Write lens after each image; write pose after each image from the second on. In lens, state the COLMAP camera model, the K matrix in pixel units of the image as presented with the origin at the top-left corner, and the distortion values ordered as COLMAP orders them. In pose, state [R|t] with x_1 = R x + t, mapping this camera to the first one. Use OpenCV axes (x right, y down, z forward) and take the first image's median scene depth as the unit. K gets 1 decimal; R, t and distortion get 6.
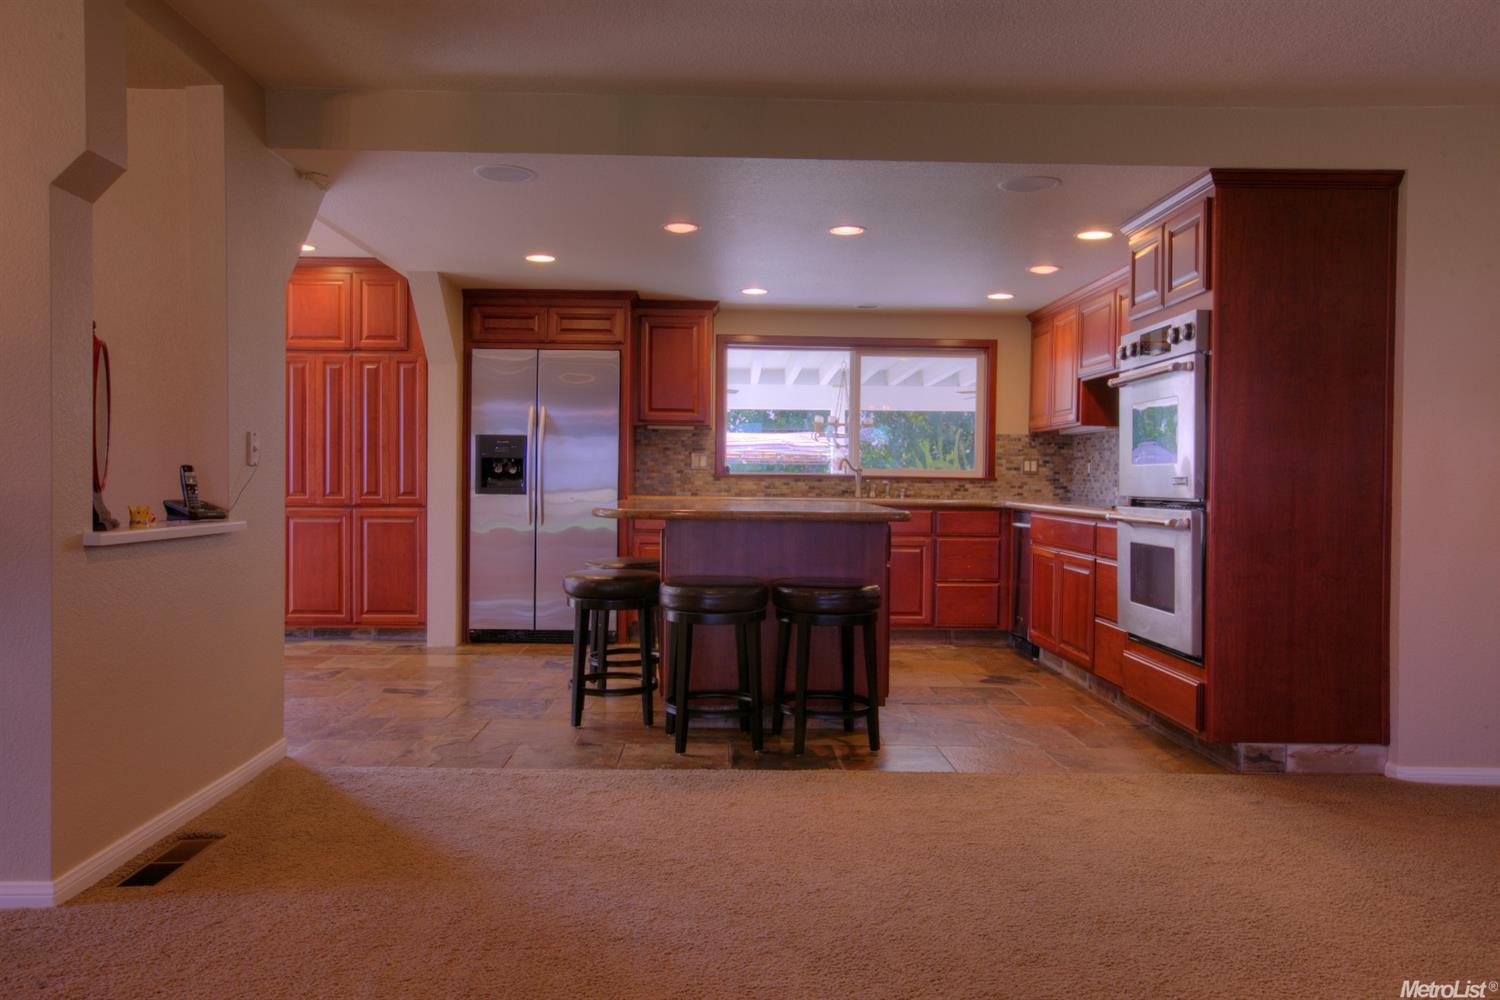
lens RADIAL K [[1082.3, 0, 750.0], [0, 1082.3, 500.0], [0, 0, 1]] dist [-0.003271, 0.000324]
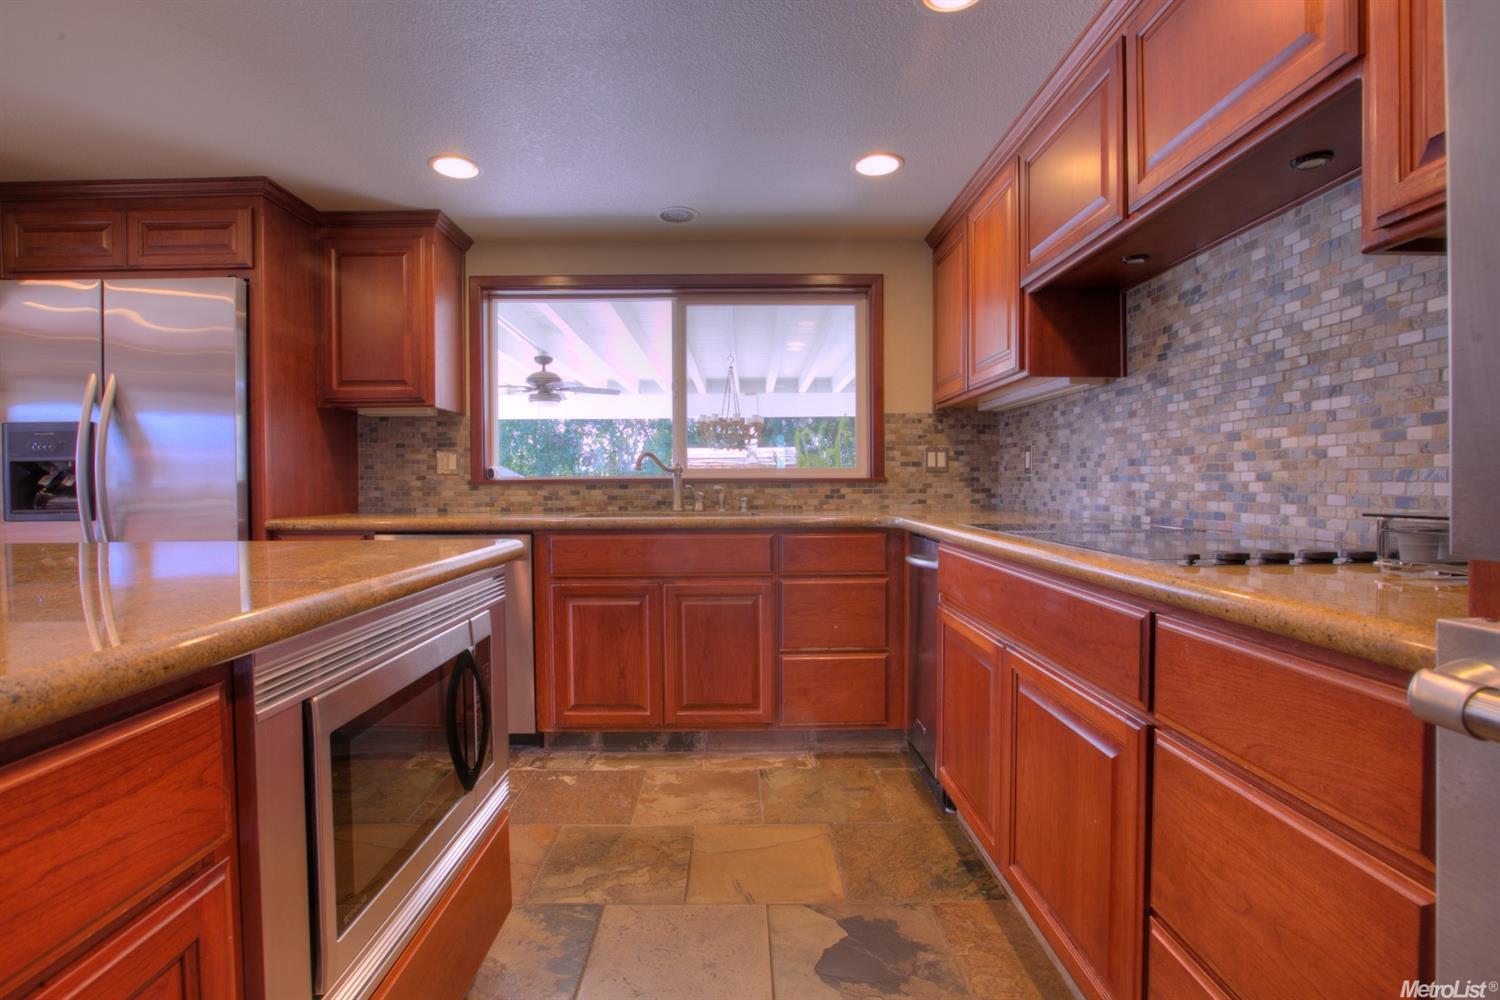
lens RADIAL K [[695.8, 0, 750.0], [0, 695.8, 500.0], [0, 0, 1]] dist [-0.047173, 0.019586]
pose [[0.999747, -0.019229, -0.011670, 0.147996], [0.019277, 0.999806, 0.004022, -0.010130], [0.011590, -0.004246, 0.999924, 0.568167]]
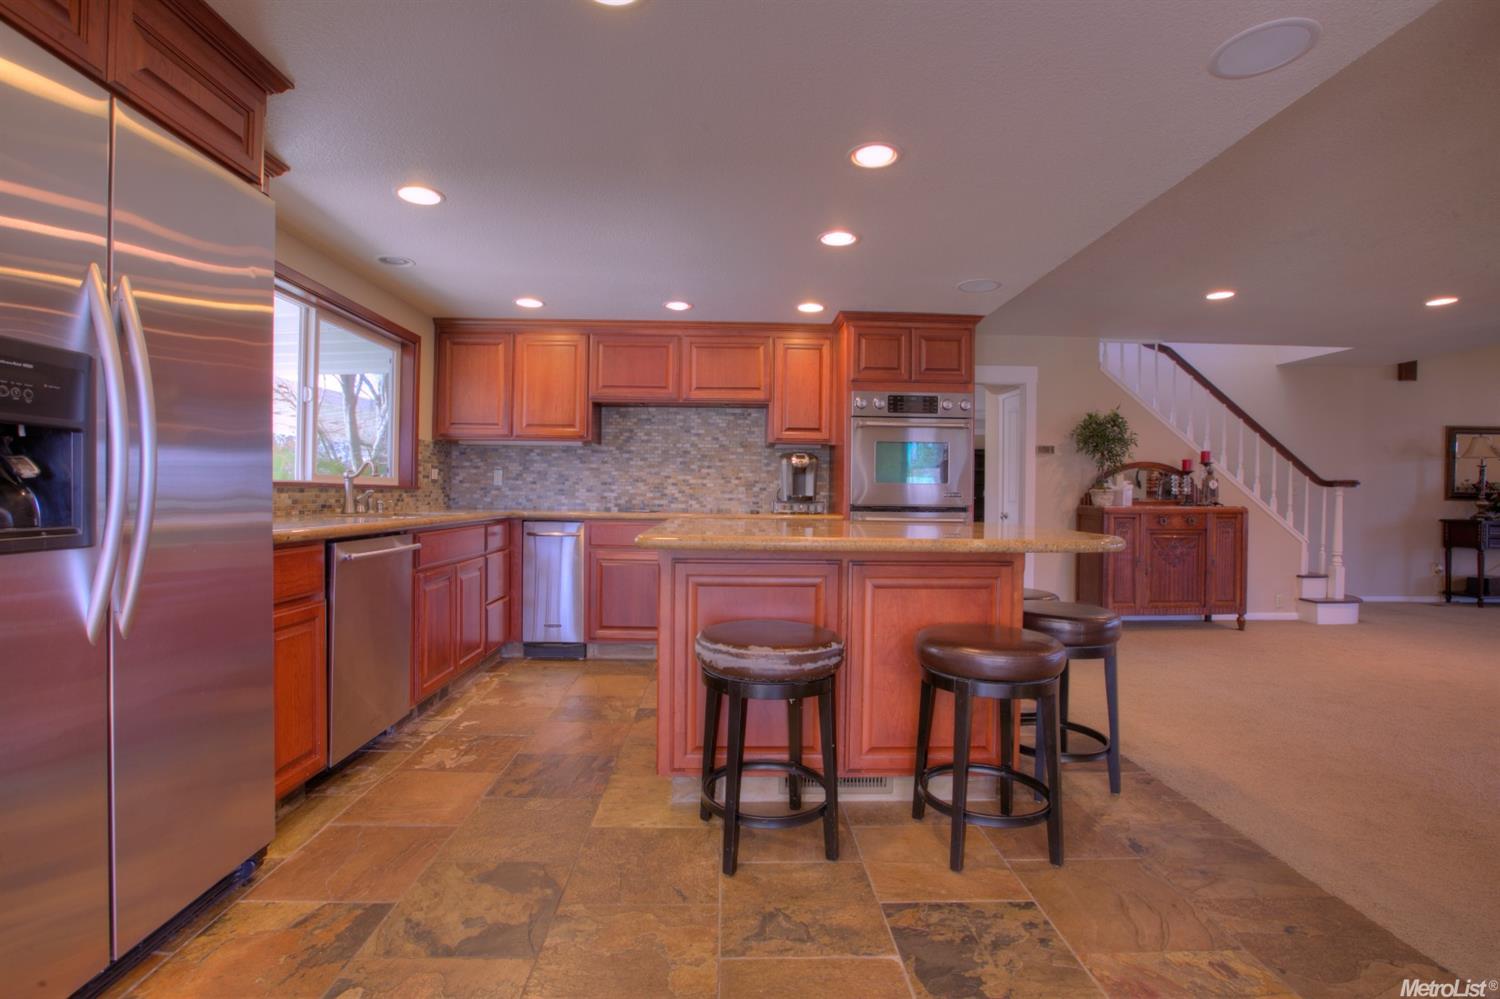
lens RADIAL K [[695.8, 0, 750.0], [0, 695.8, 499.5], [0, 0, 1]] dist [-0.047173, 0.019586]
pose [[-0.010673, -0.019901, 0.999745, -0.359436], [0.007876, 0.999769, 0.019986, -0.018792], [-0.999912, 0.008087, -0.010514, 0.729044]]
